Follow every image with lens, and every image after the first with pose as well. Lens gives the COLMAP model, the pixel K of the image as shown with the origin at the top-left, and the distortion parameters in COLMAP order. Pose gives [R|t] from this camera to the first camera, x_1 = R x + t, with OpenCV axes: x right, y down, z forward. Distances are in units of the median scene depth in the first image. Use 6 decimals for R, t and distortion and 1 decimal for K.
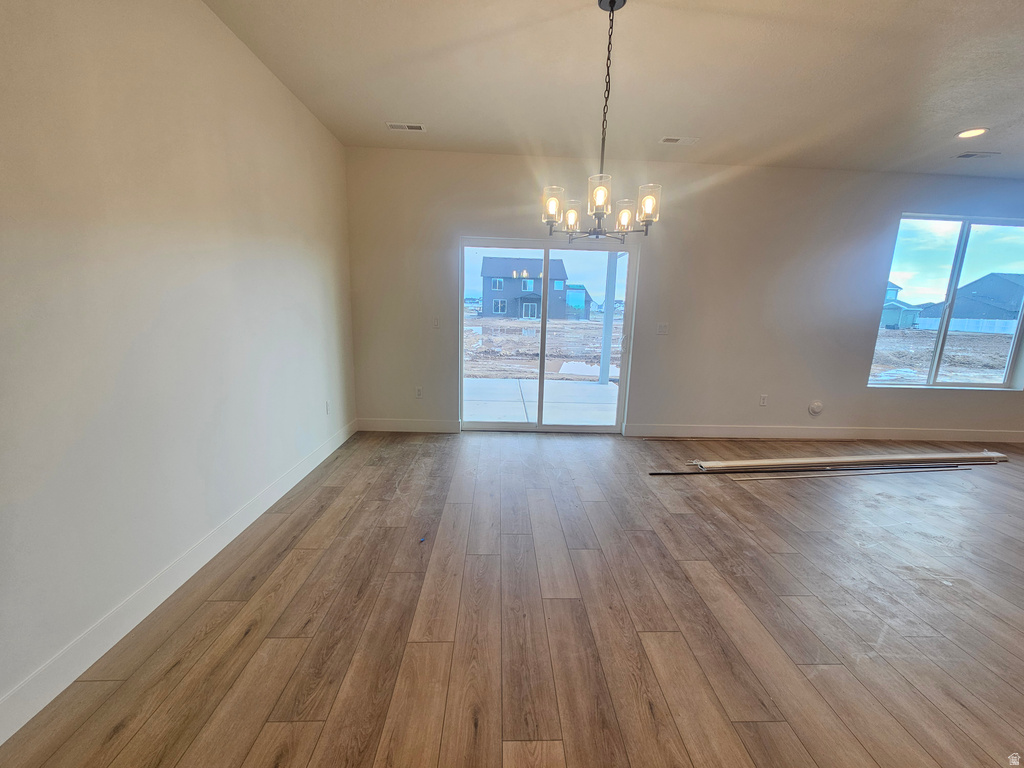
lens RADIAL K [[406.9, 0, 512.0], [0, 406.9, 384.0], [0, 0, 1]] dist [-0.008155, -0.000193]
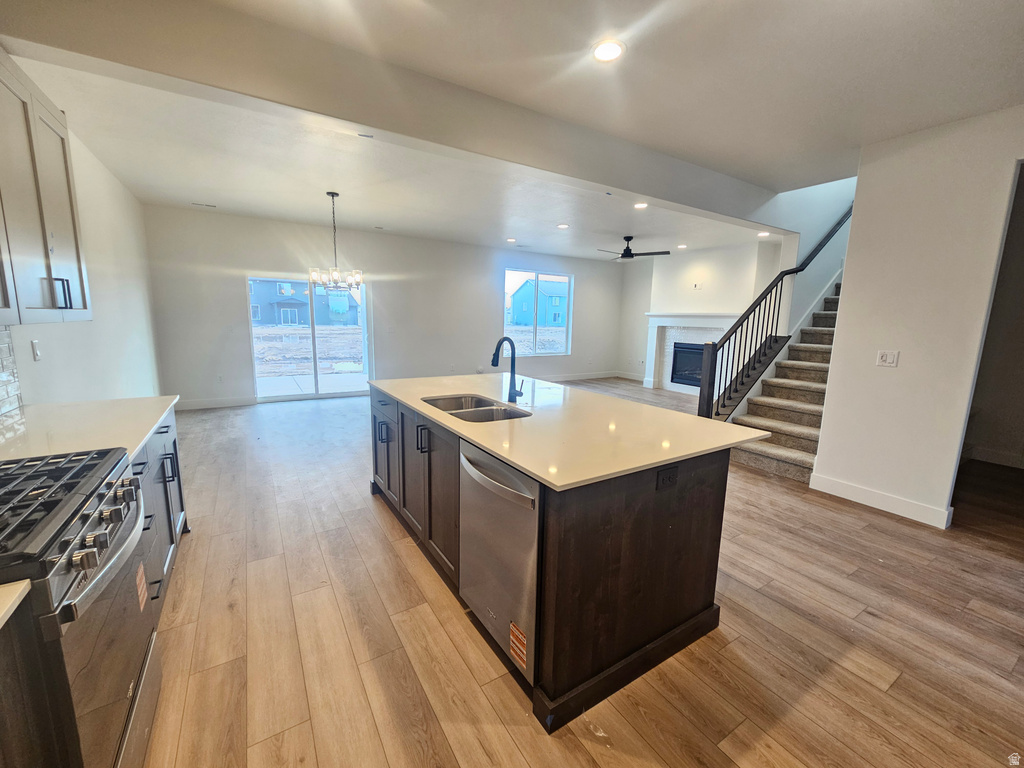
lens RADIAL K [[420.5, 0, 512.0], [0, 420.5, 386.6], [0, 0, 1]] dist [0.000039, -0.000008]
pose [[0.863748, -0.091610, 0.495526, -0.076693], [0.096567, 0.995203, 0.015662, 0.116282], [-0.494584, 0.034323, 0.868452, -0.721586]]
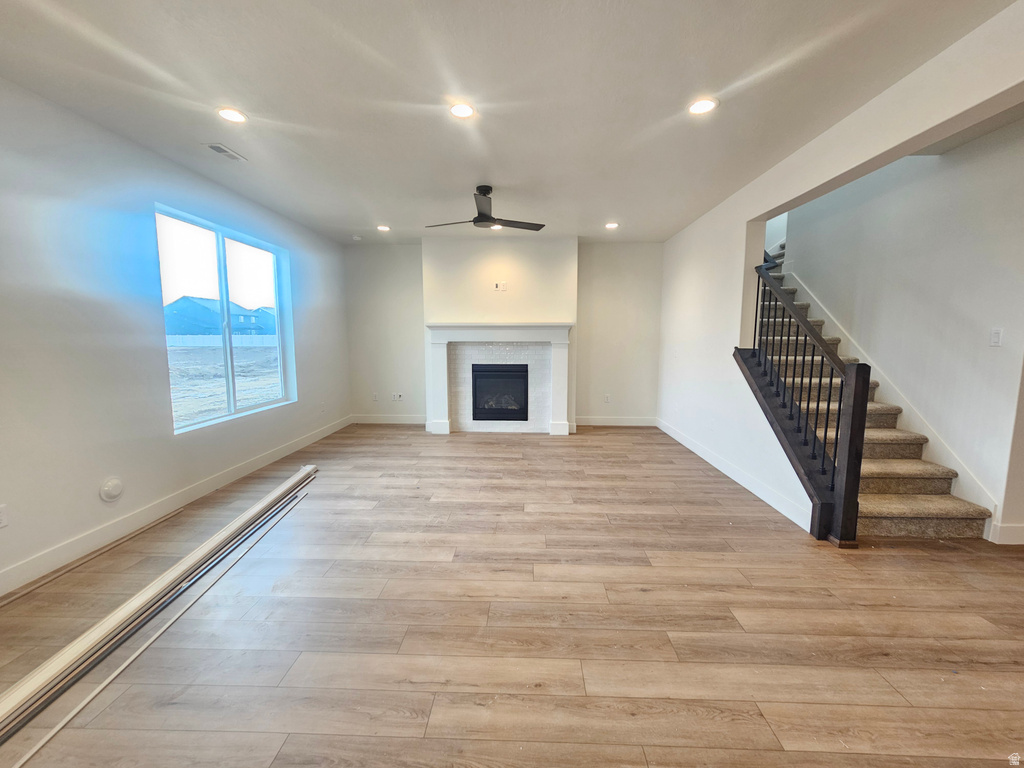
lens RADIAL K [[423.4, 0, 509.3], [0, 423.4, 389.0], [0, 0, 1]] dist [0.013762, 0.000009]
pose [[0.064250, -0.150647, 0.986498, 0.171530], [0.187022, 0.972843, 0.136381, -0.066355], [-0.980252, 0.175734, 0.090680, 0.325798]]
